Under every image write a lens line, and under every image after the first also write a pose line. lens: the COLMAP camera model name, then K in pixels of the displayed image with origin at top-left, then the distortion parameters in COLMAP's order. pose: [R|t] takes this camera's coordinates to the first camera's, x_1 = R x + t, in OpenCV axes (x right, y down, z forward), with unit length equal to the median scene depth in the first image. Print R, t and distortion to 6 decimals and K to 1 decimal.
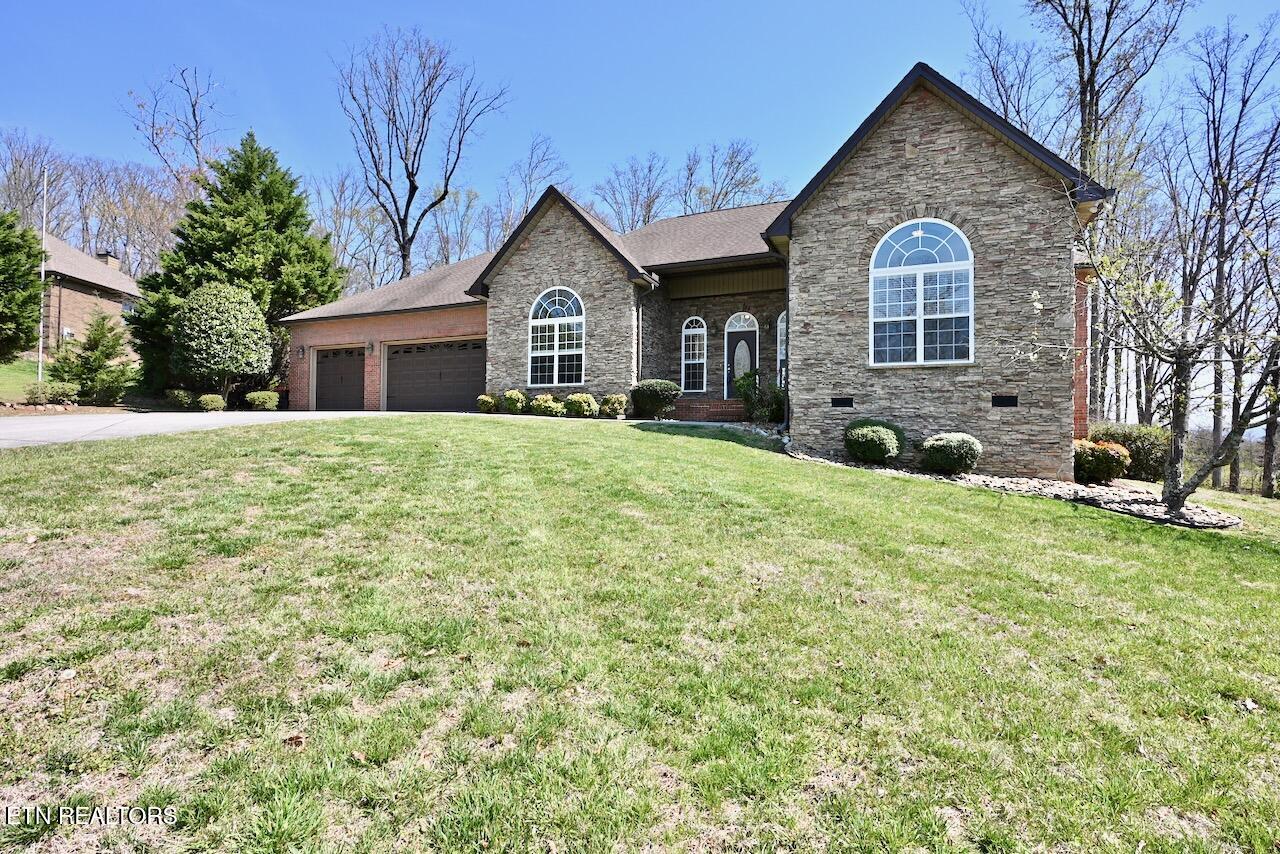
lens RADIAL K [[617.5, 0, 636.0], [0, 617.5, 428.4], [0, 0, 1]] dist [-0.008665, 0.002697]
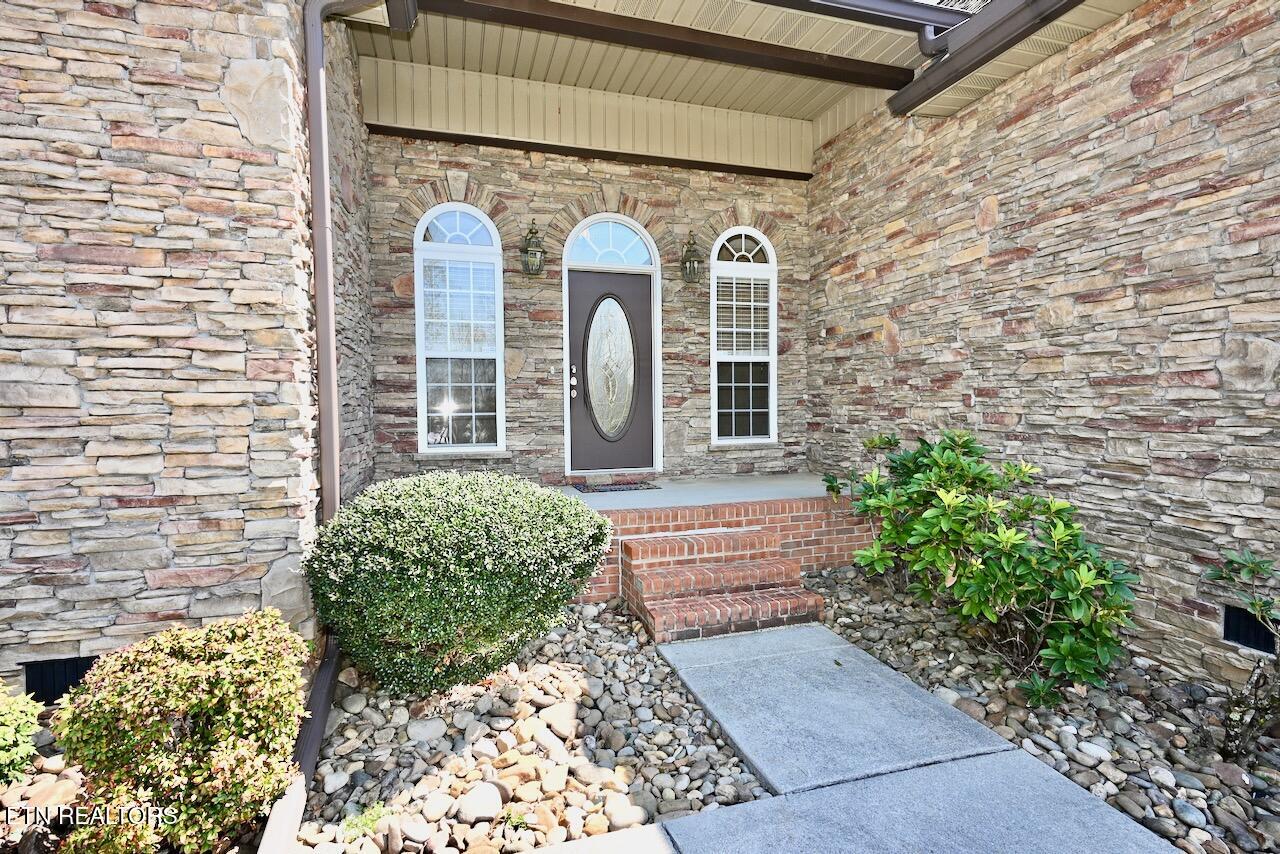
lens RADIAL K [[617.5, 0, 640.7], [0, 617.5, 427.5], [0, 0, 1]] dist [-0.008665, 0.002697]
pose [[0.757636, -0.041819, 0.651336, -0.042515], [0.002662, 0.998135, 0.060990, -0.098853], [-0.652672, -0.044474, 0.756334, 0.779499]]
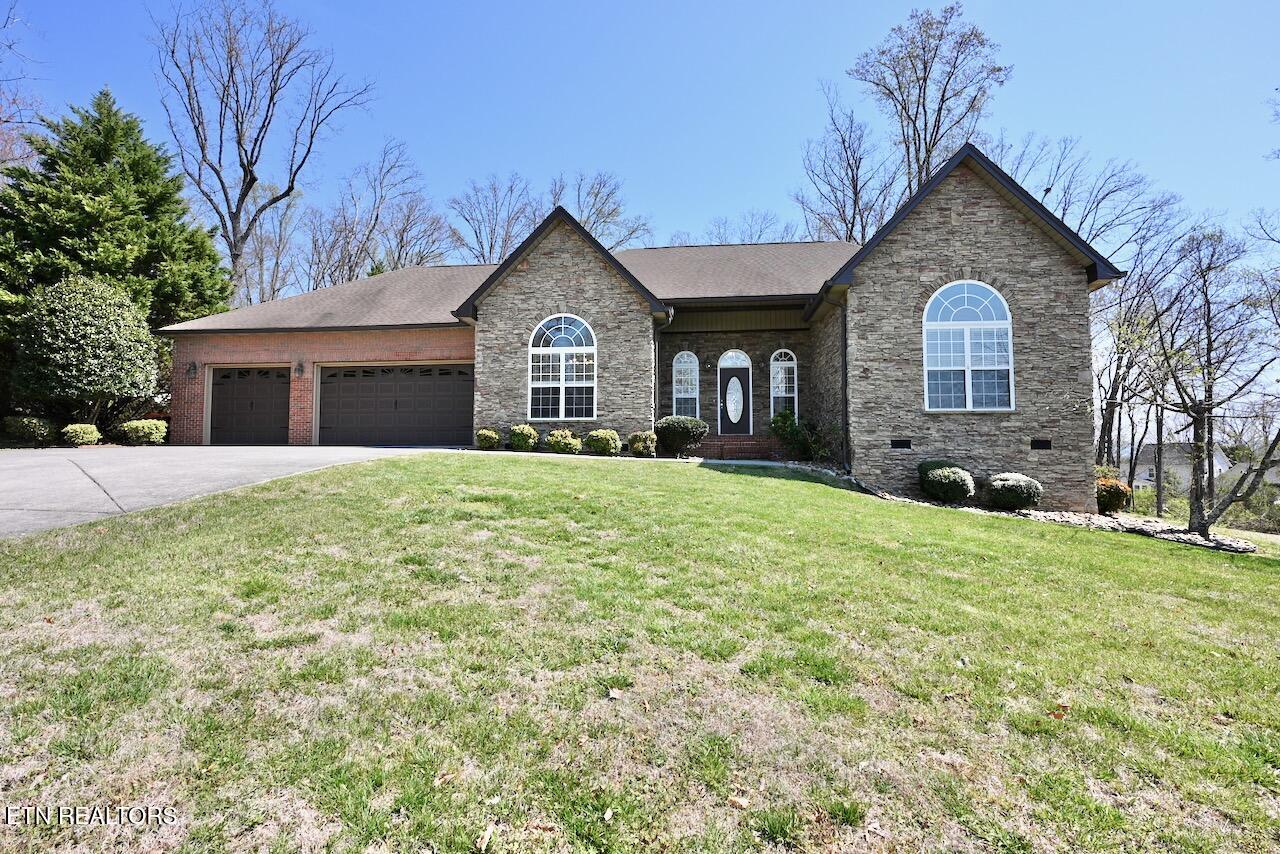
lens RADIAL K [[617.5, 0, 638.5], [0, 617.5, 427.9], [0, 0, 1]] dist [-0.008665, 0.002697]
pose [[0.954809, 0.007960, 0.297112, -0.300665], [0.003047, 0.999327, -0.036566, -0.023503], [-0.297203, 0.035819, 0.954142, 0.083824]]
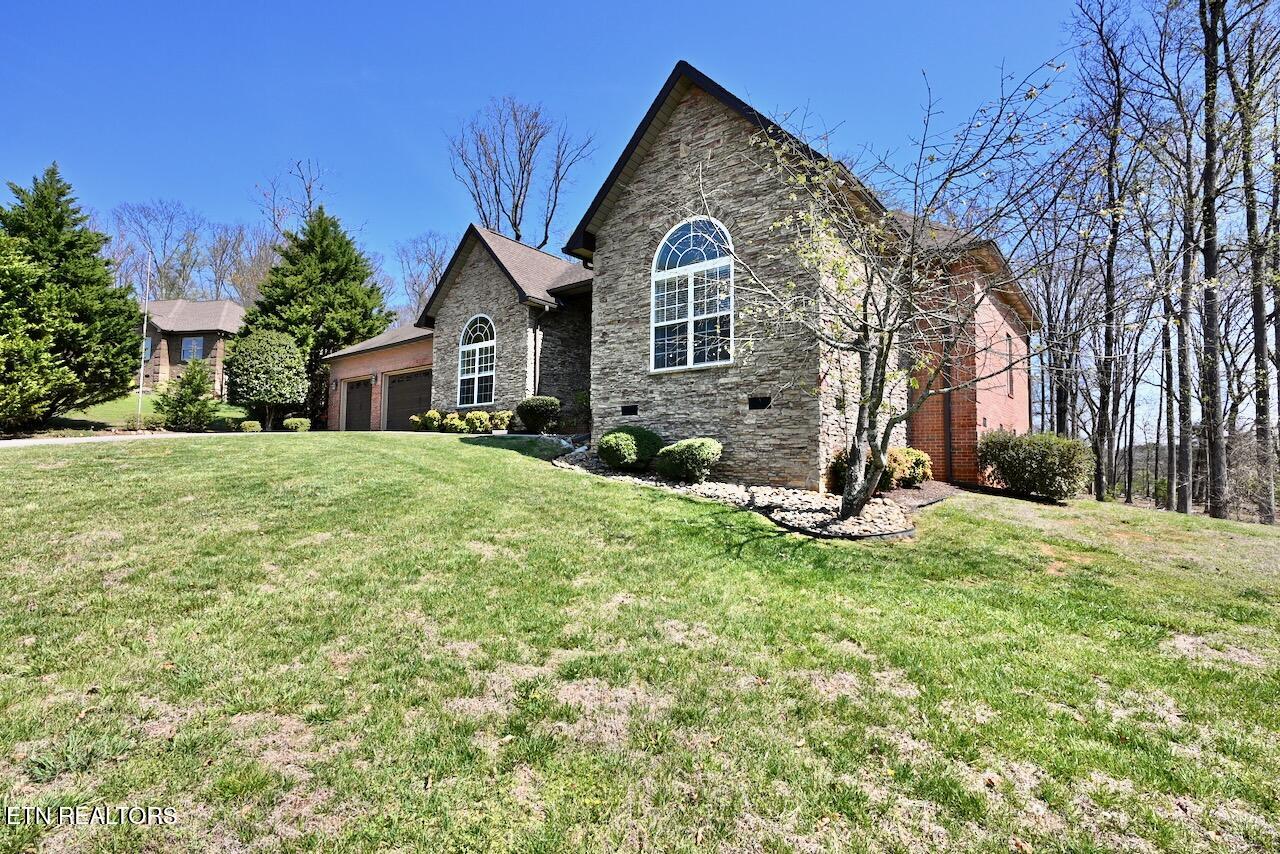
lens RADIAL K [[617.5, 0, 633.9], [0, 617.5, 429.0], [0, 0, 1]] dist [-0.008665, 0.002697]
pose [[0.960587, -0.014742, -0.277587, 0.442118], [0.001006, 0.998771, -0.049560, 0.025860], [0.277977, 0.047327, 0.959421, 0.045521]]
